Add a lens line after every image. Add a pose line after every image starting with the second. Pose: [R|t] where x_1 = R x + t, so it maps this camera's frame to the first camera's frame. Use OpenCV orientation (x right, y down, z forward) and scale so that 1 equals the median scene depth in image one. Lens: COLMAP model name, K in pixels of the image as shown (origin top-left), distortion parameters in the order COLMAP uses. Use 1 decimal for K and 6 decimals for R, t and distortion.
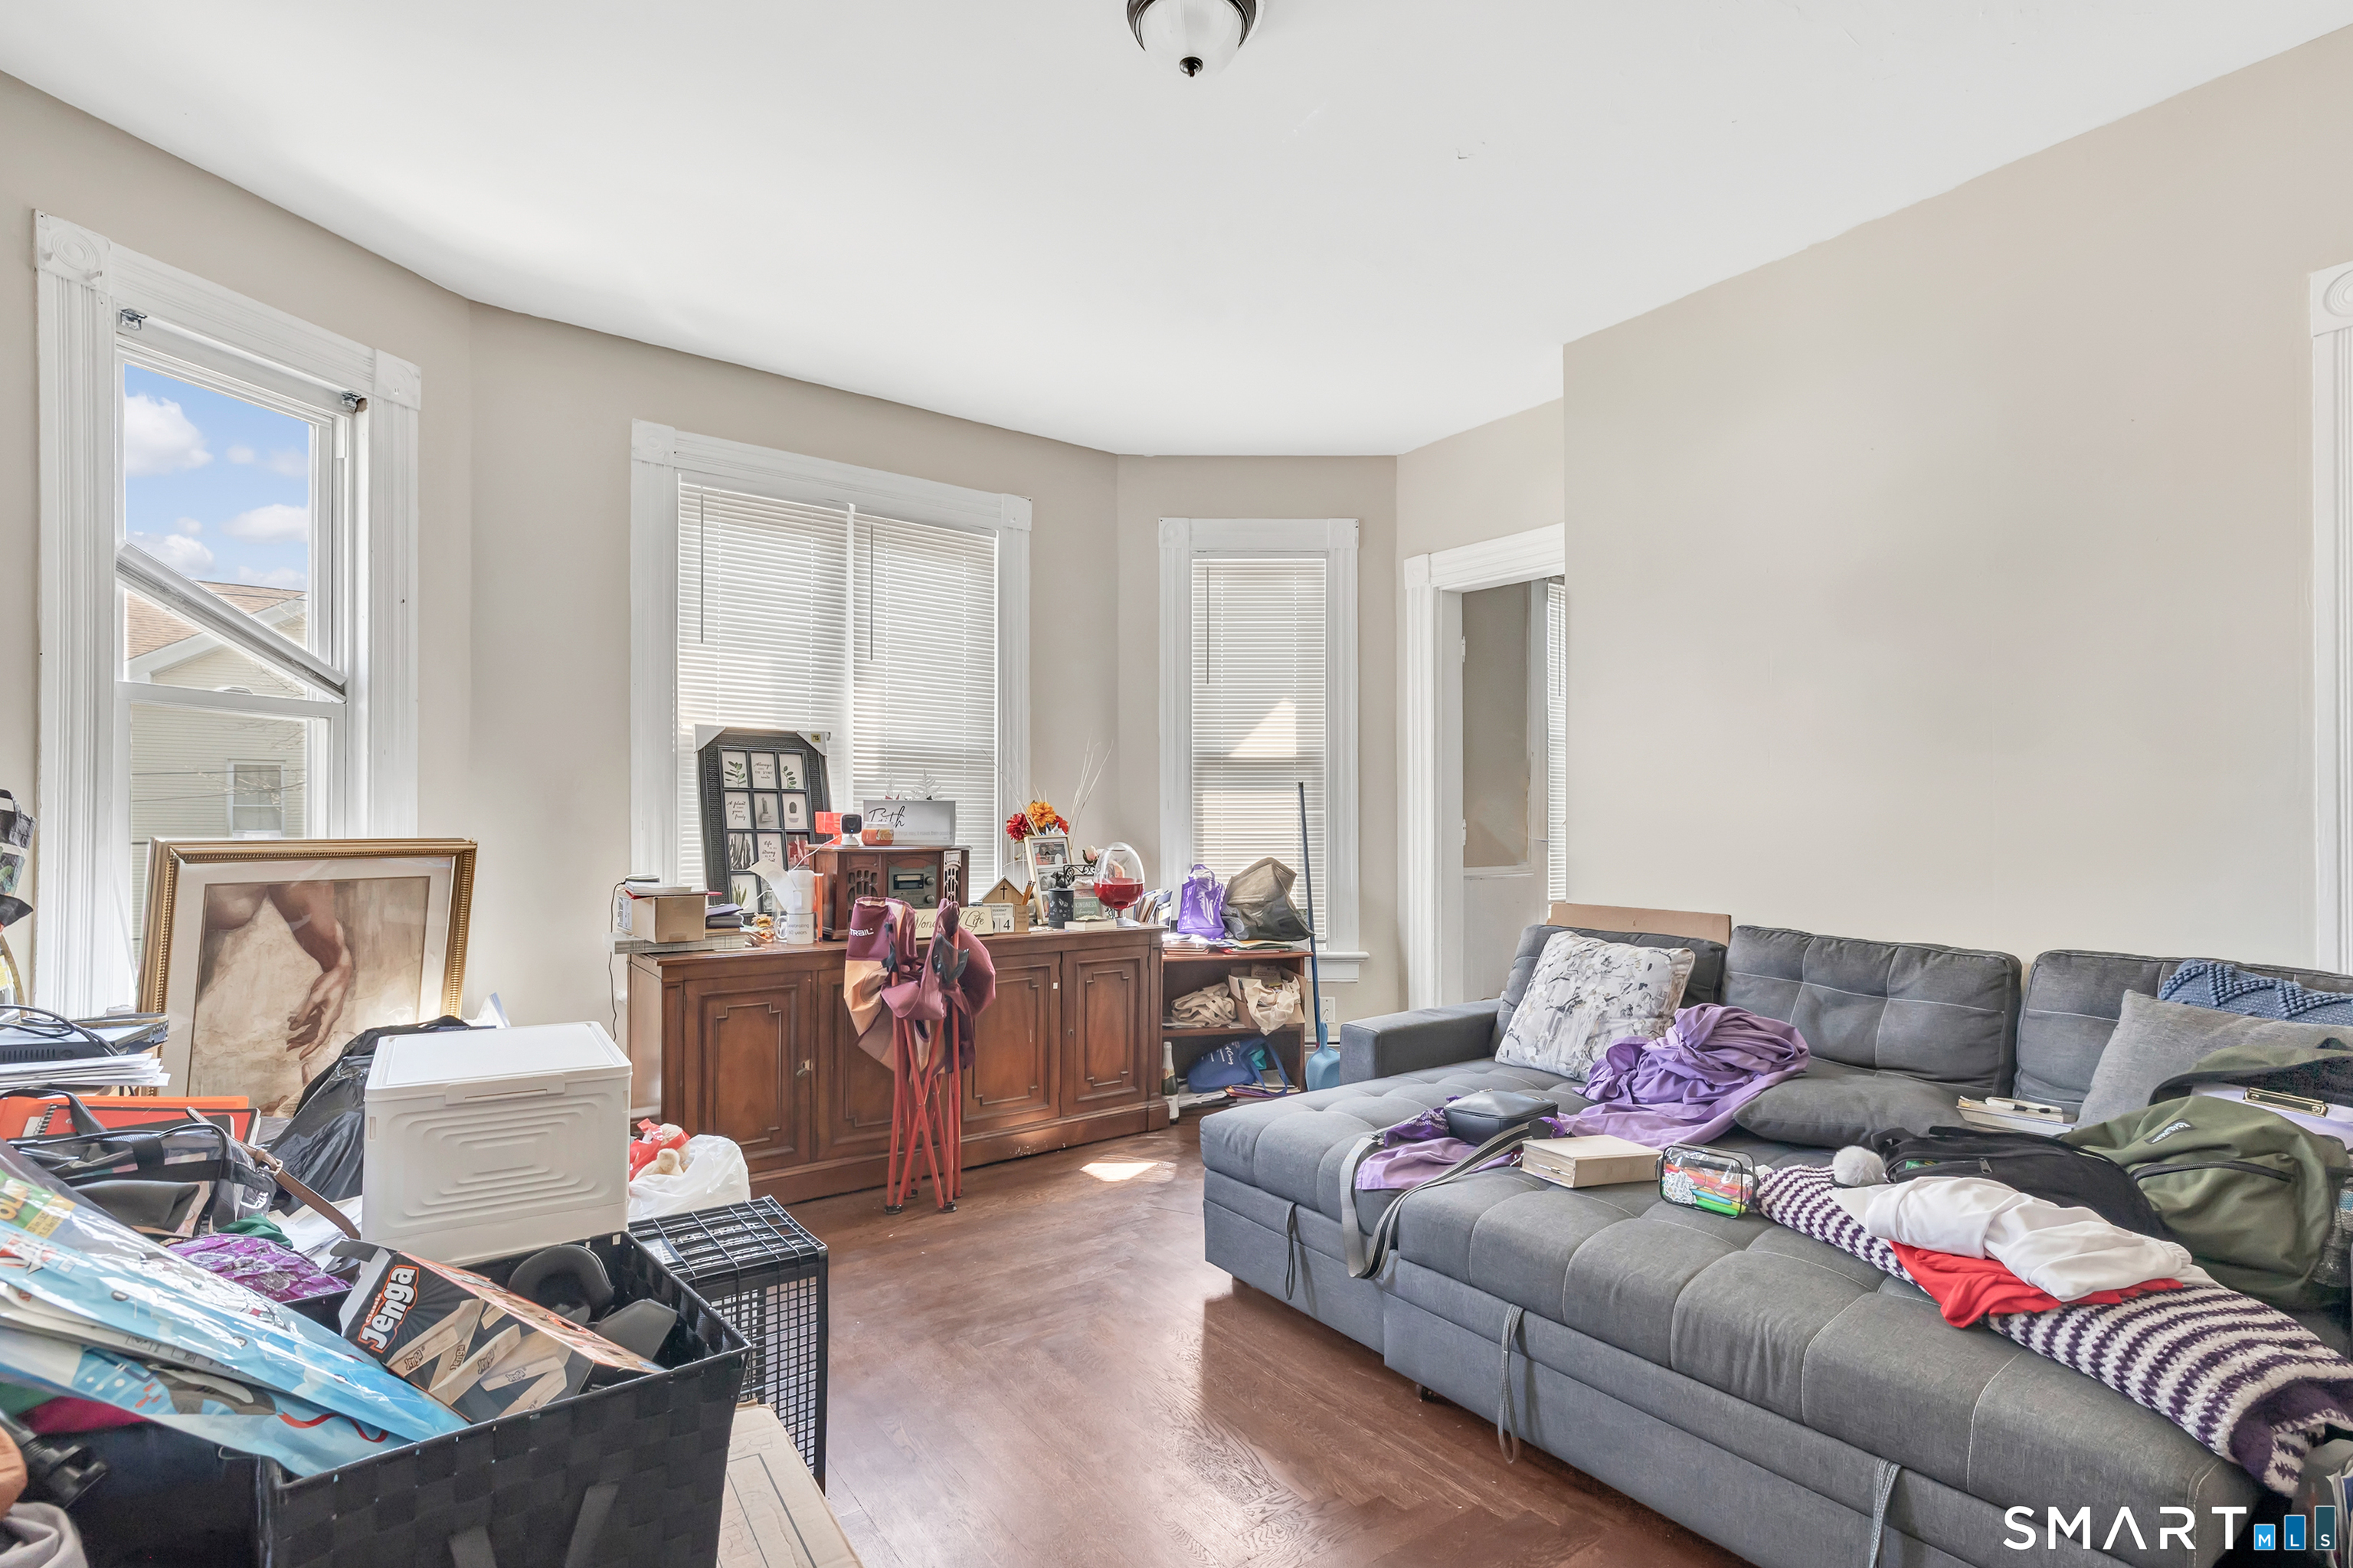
lens RADIAL K [[1084.7, 0, 1137.0], [0, 1084.7, 831.9], [0, 0, 1]] dist [0.000494, -0.002117]
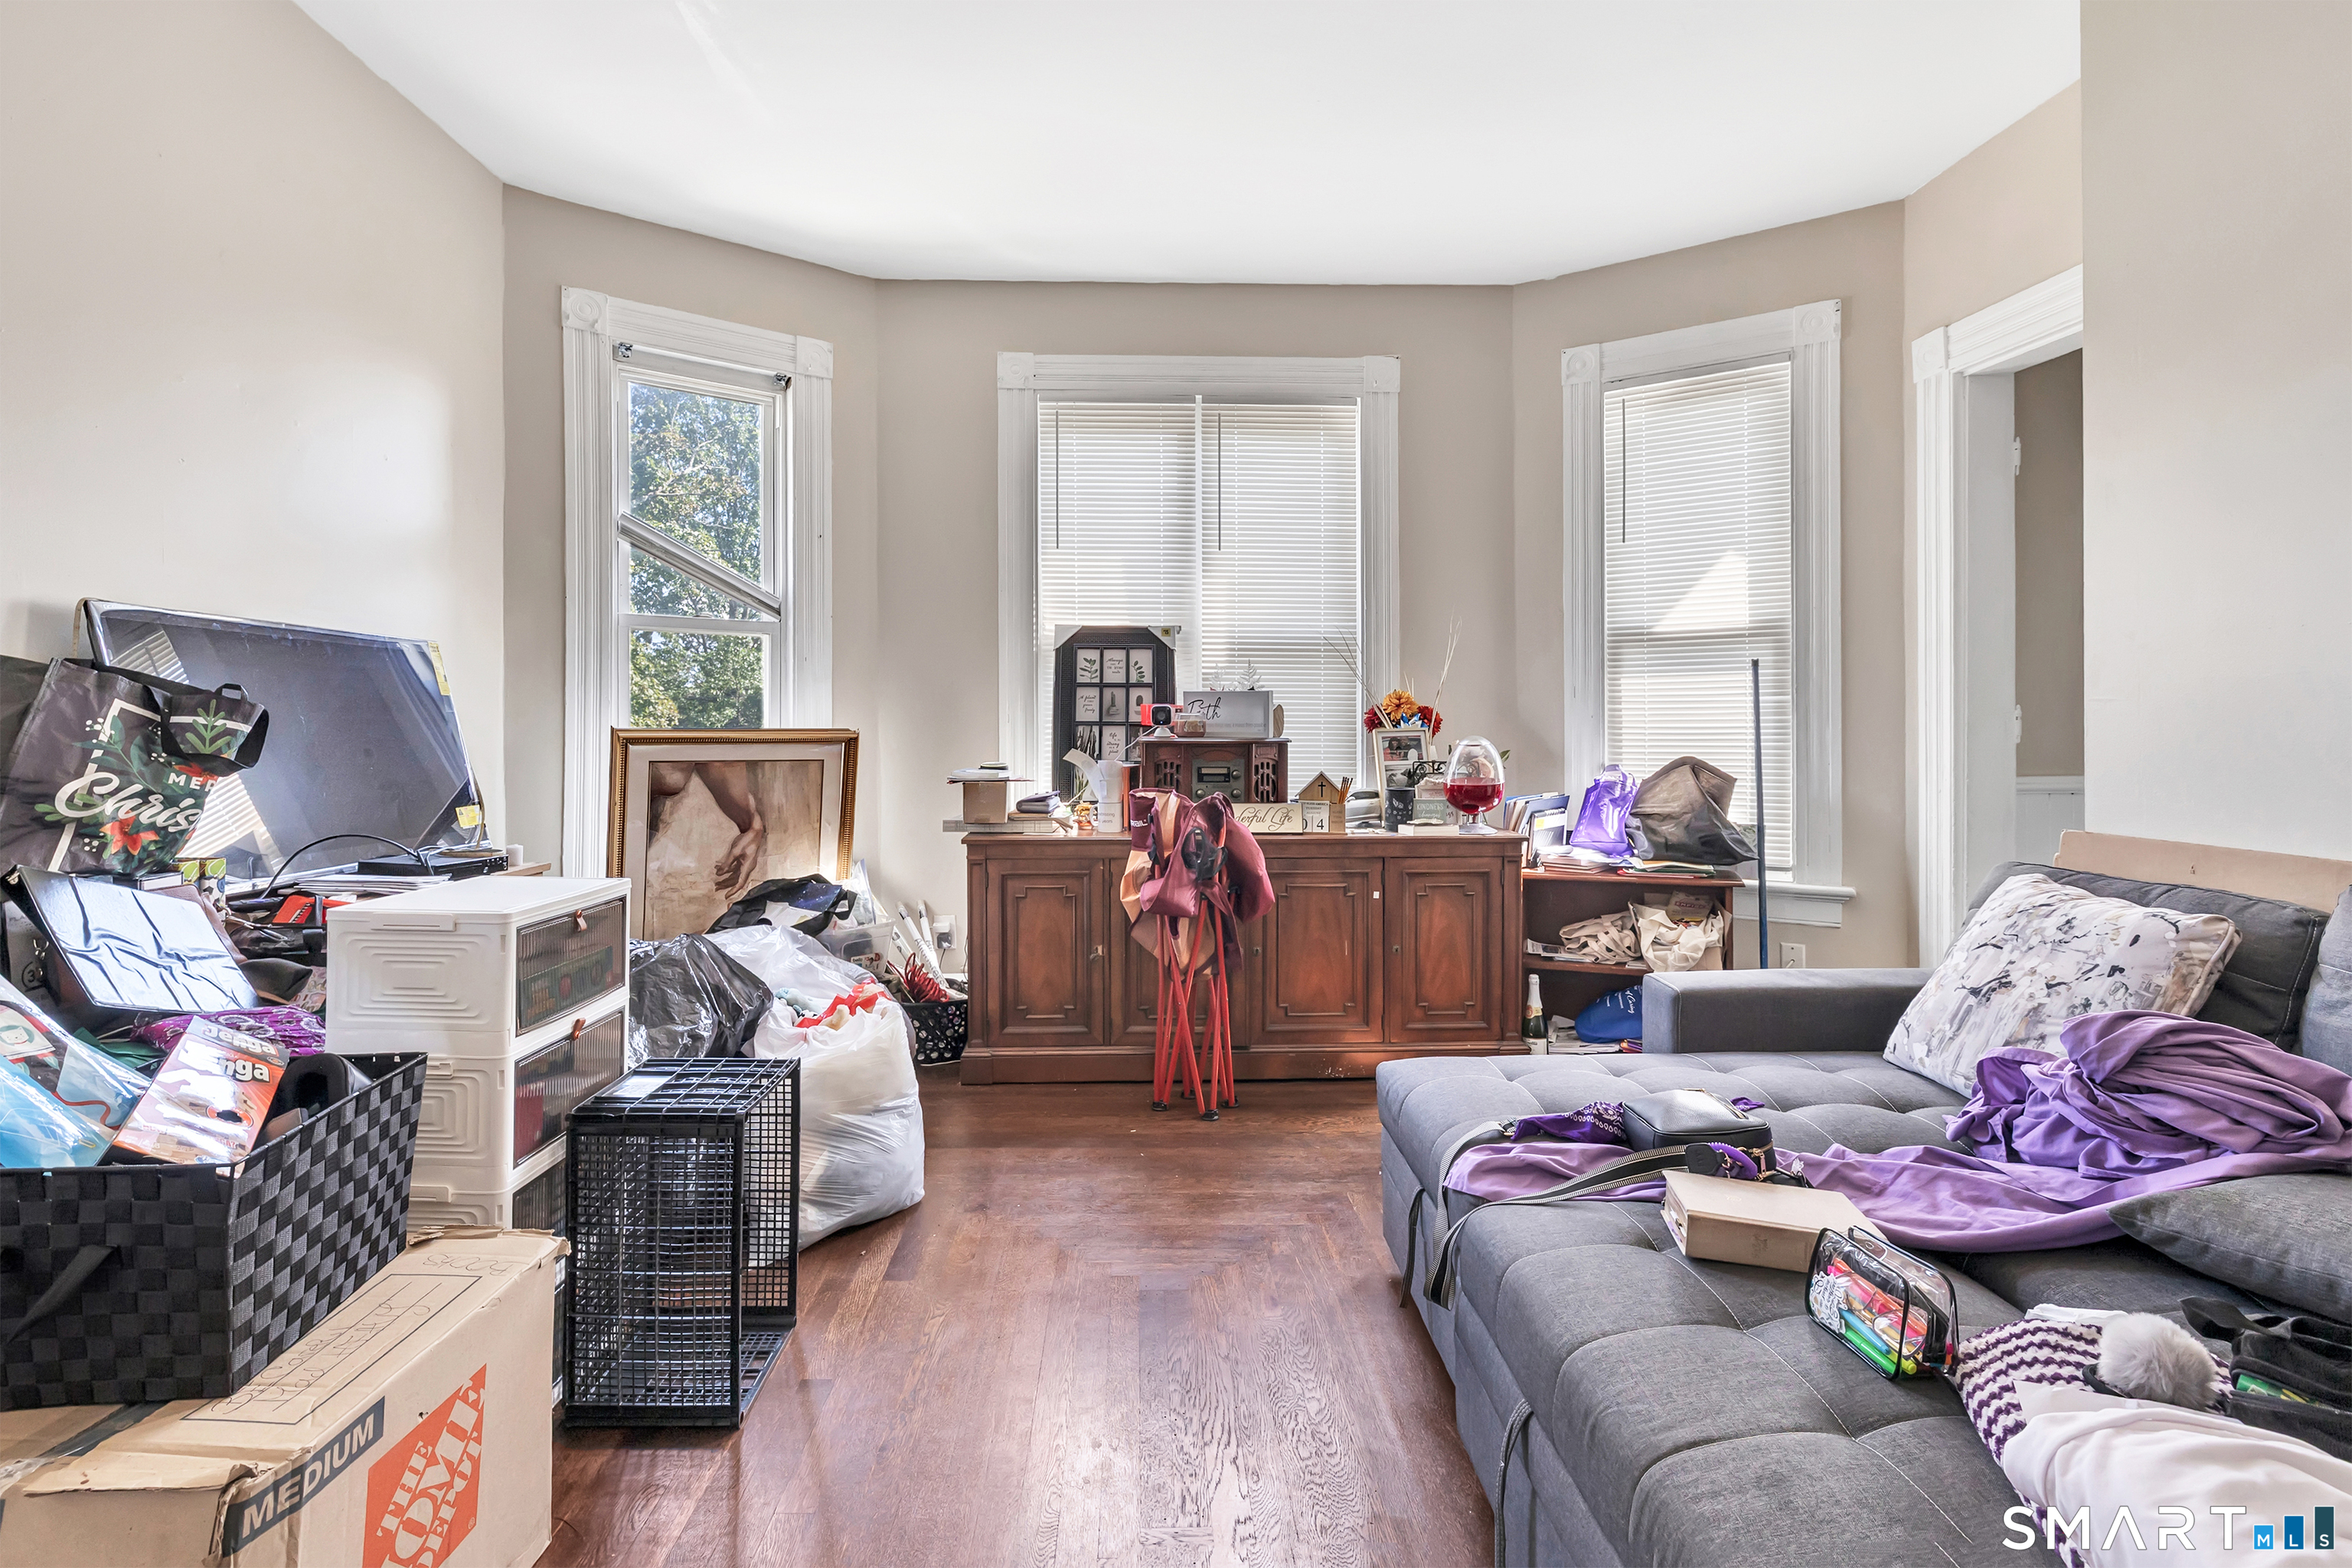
lens RADIAL K [[1084.2, 0, 1168.6], [0, 1084.2, 737.9], [0, 0, 1]] dist [0.000494, -0.002117]
pose [[0.832302, 0.003960, -0.554308, 0.328458], [-0.001932, 0.999989, 0.004244, 0.010101], [0.554319, -0.002461, 0.832301, 0.188866]]
